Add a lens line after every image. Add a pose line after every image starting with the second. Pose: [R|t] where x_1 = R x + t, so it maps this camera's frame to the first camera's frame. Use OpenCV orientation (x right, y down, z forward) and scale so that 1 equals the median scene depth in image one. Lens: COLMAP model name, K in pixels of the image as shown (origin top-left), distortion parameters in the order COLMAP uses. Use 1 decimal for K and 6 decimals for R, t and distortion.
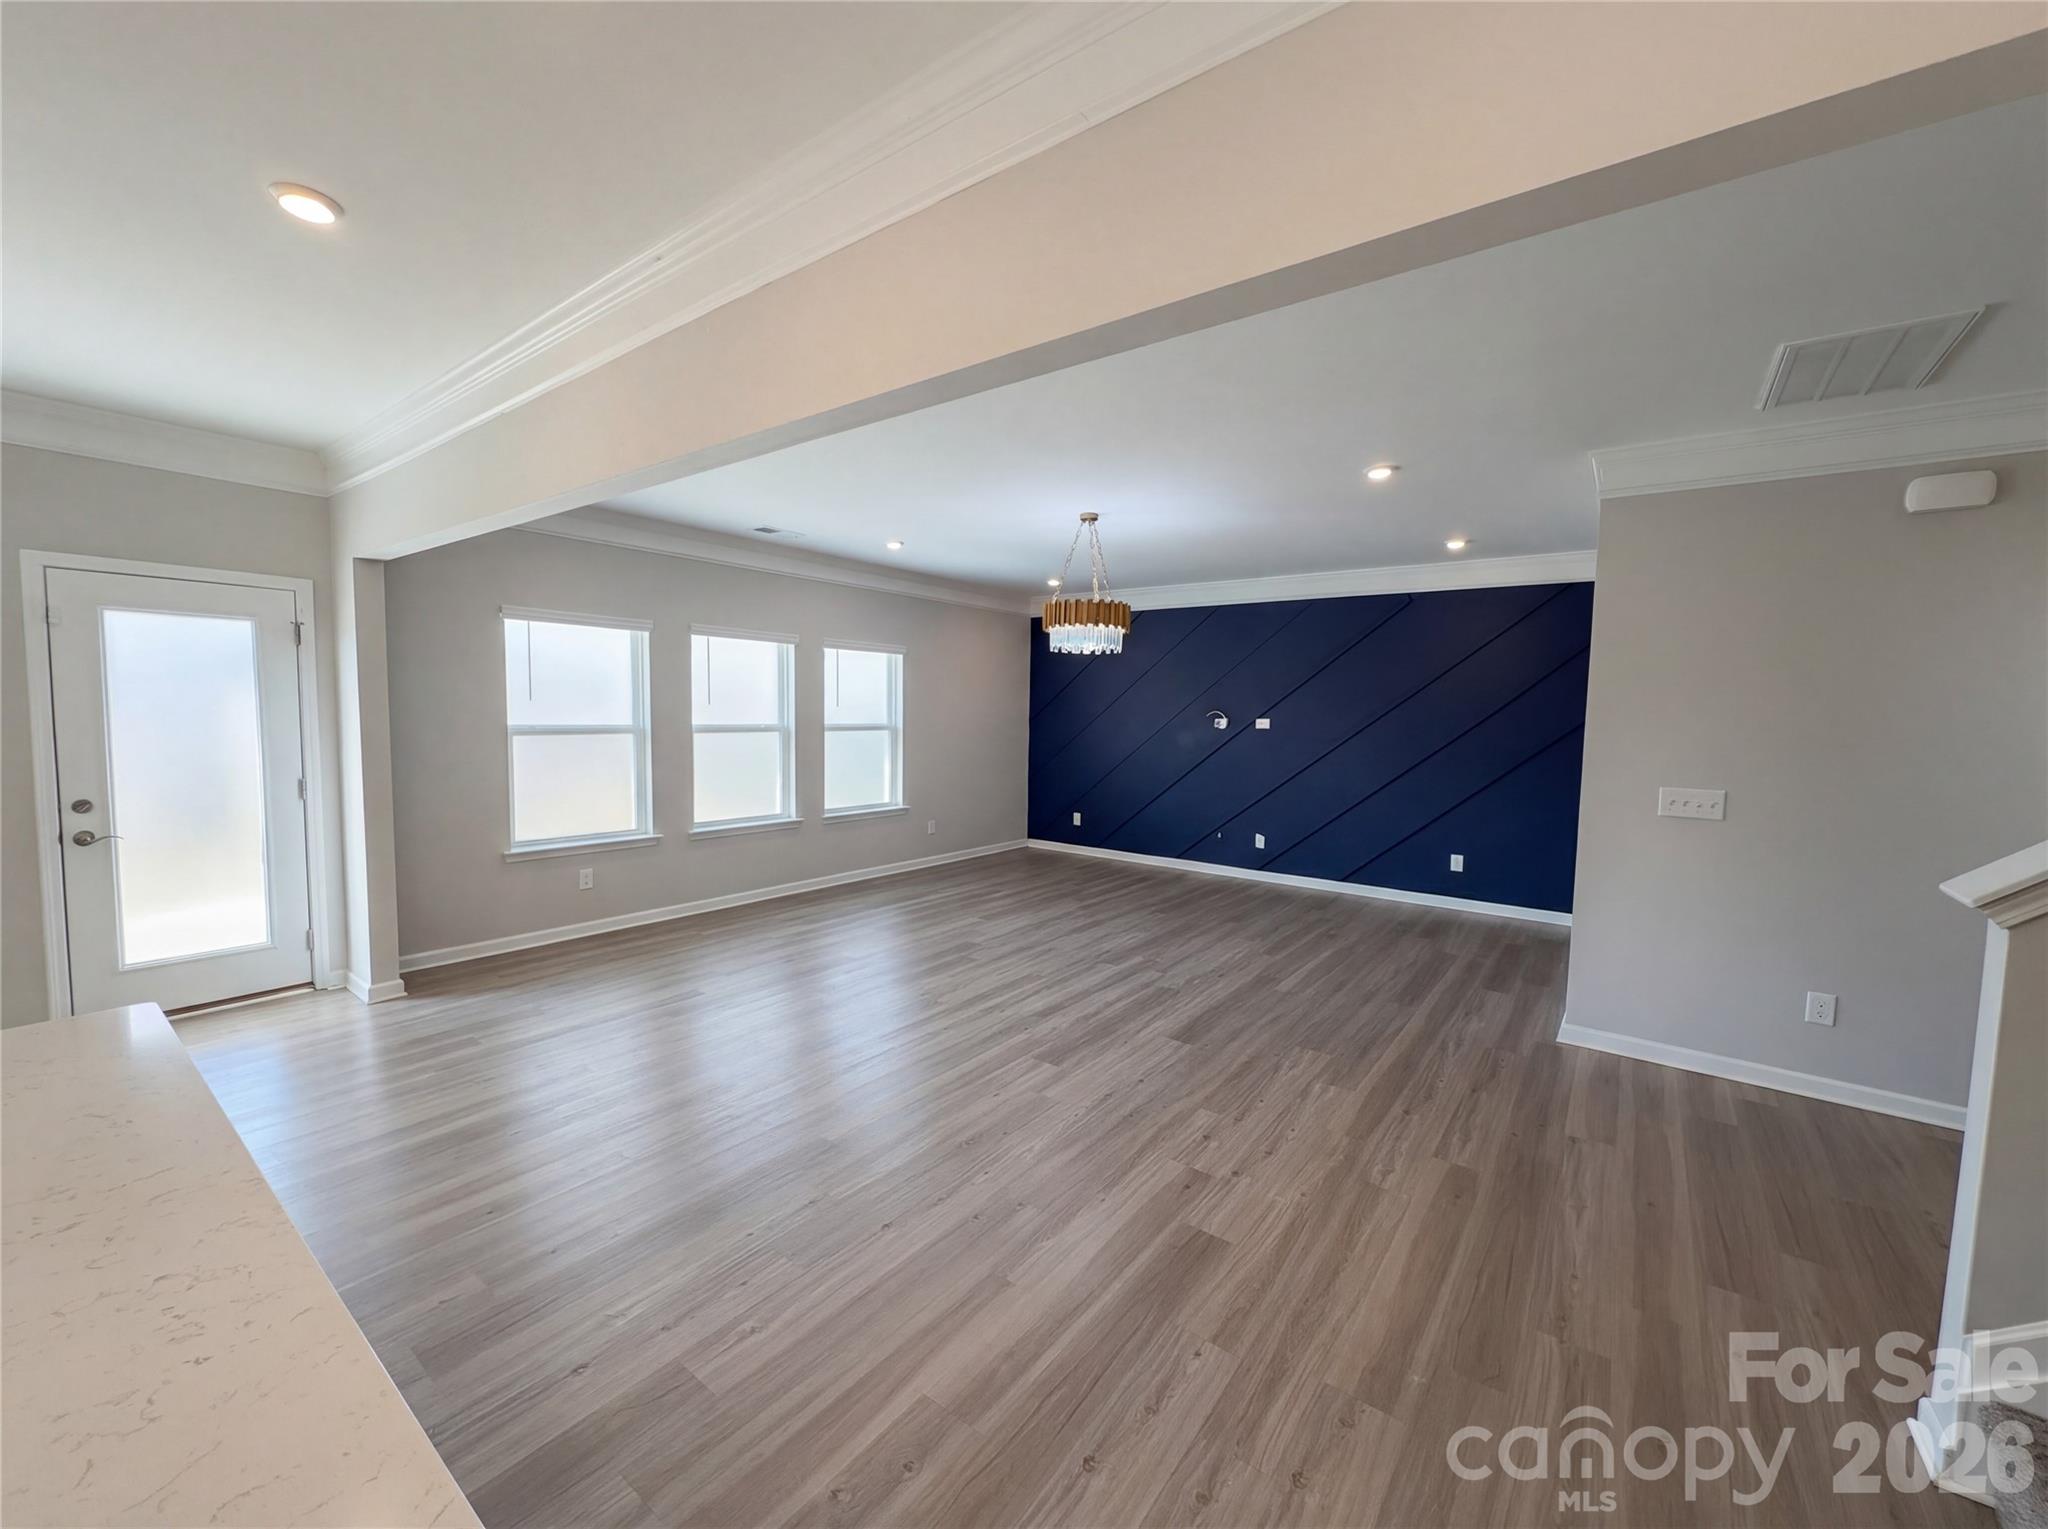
lens RADIAL K [[815.0, 0, 1021.2], [0, 815.0, 768.8], [0, 0, 1]] dist [0.012785, 0.000307]
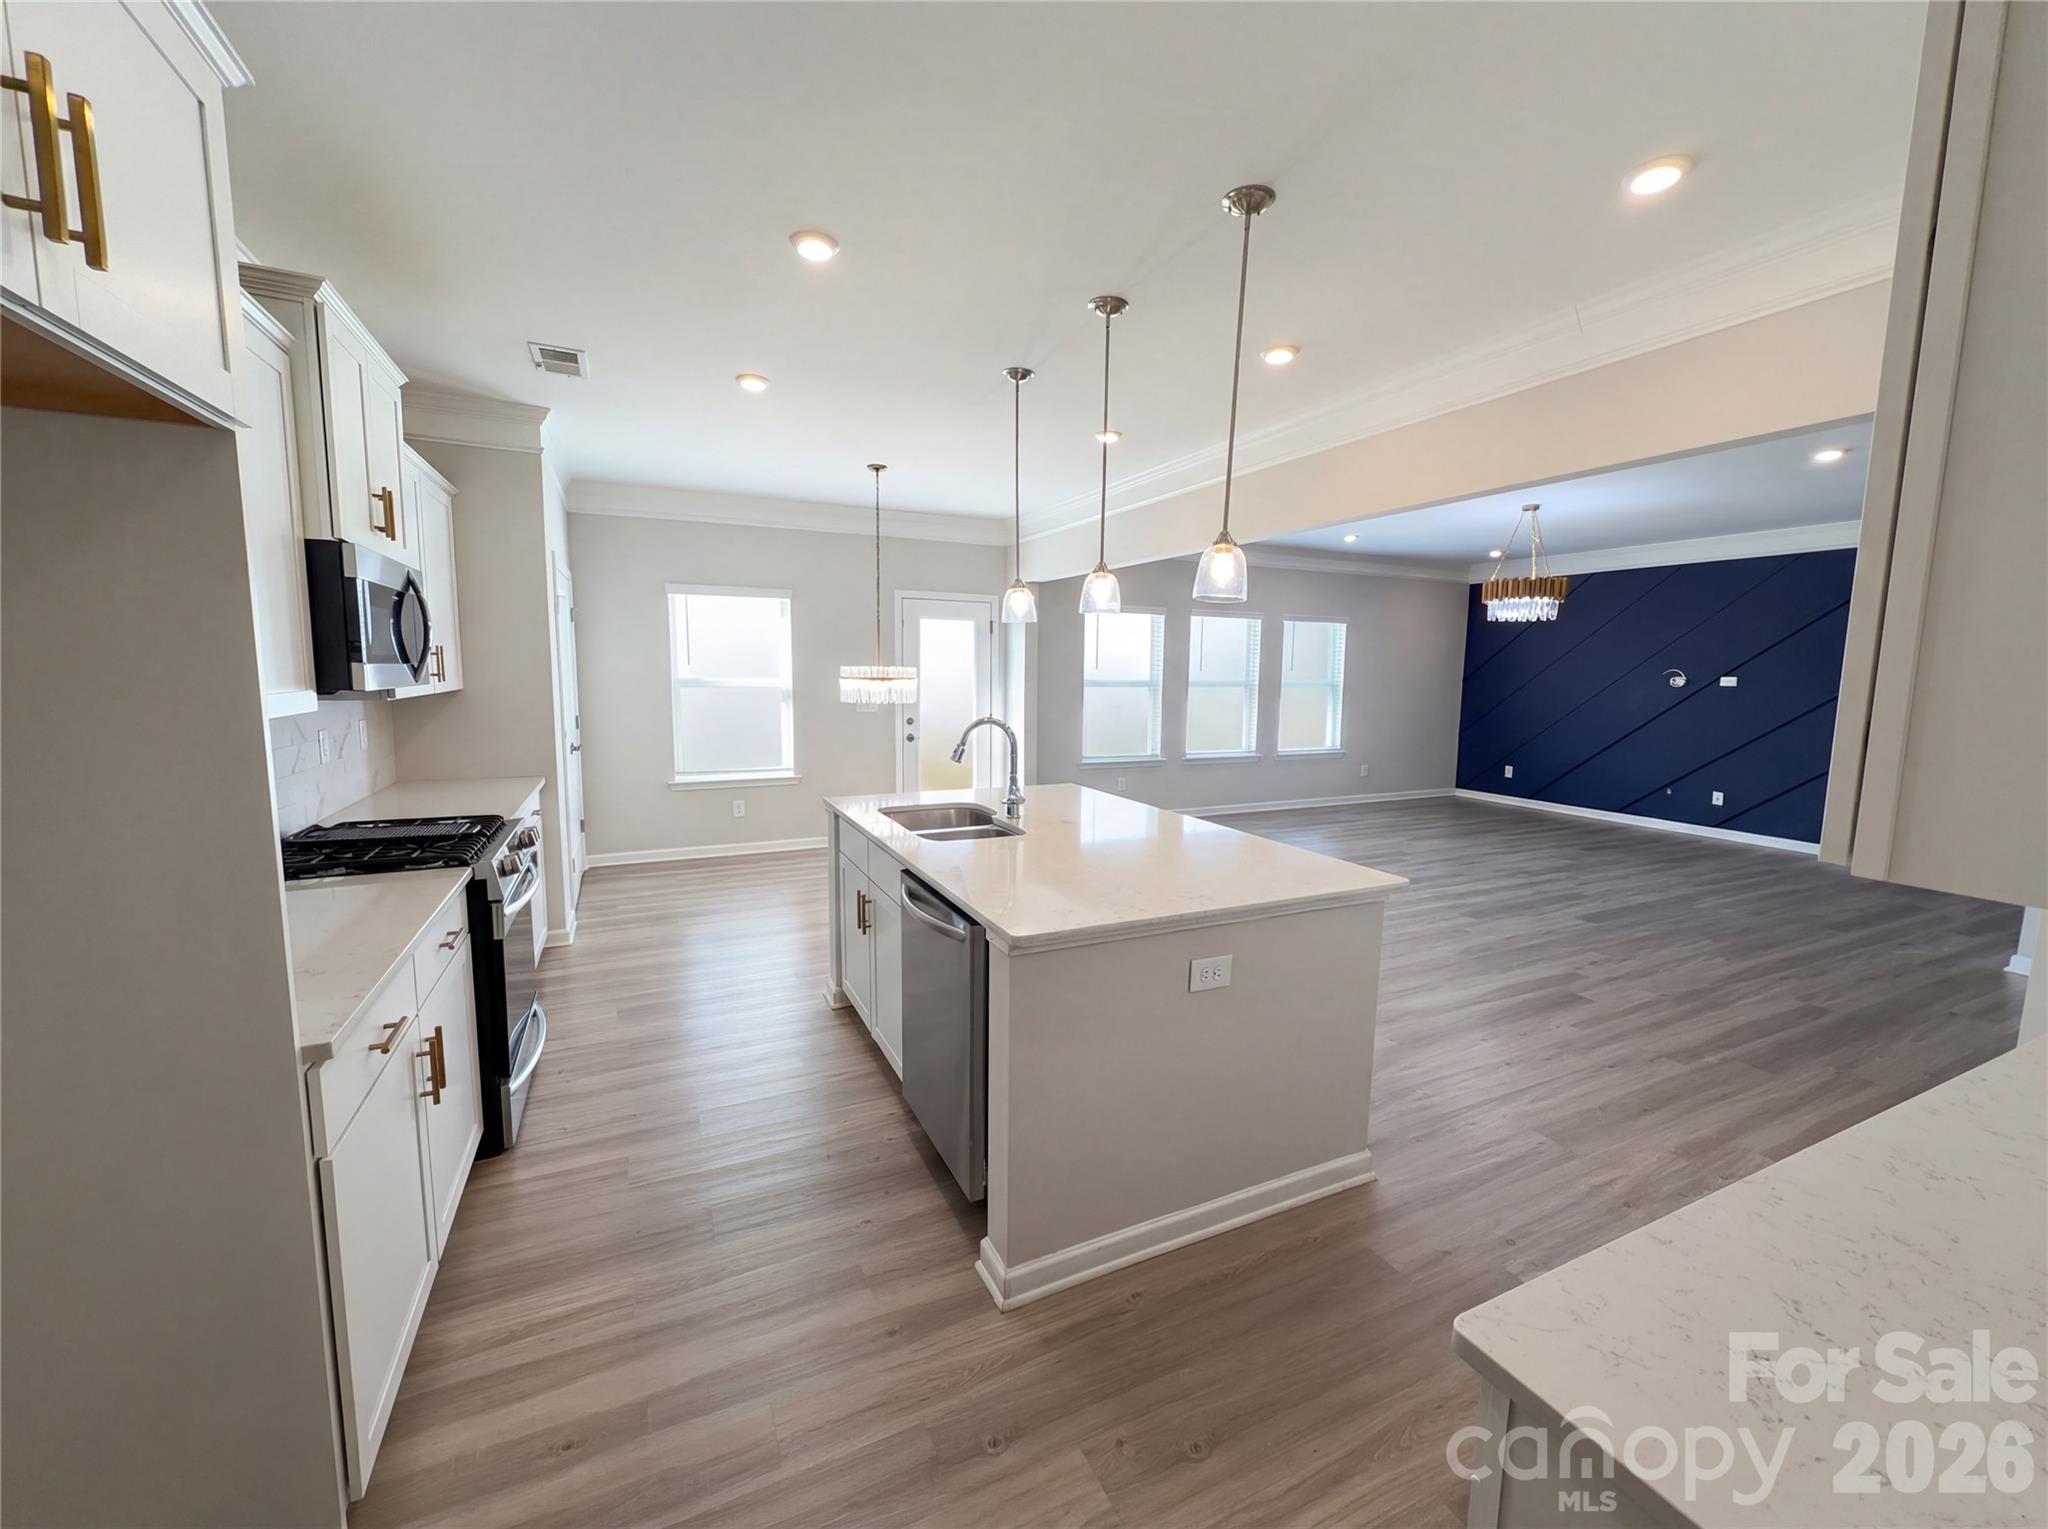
lens RADIAL K [[815.0, 0, 1032.9], [0, 815.0, 765.7], [0, 0, 1]] dist [0.012785, 0.000307]
pose [[0.892119, 0.047528, -0.449293, -0.010360], [-0.029448, 0.998454, 0.047149, 0.035277], [0.450839, -0.028831, 0.892140, -0.398312]]
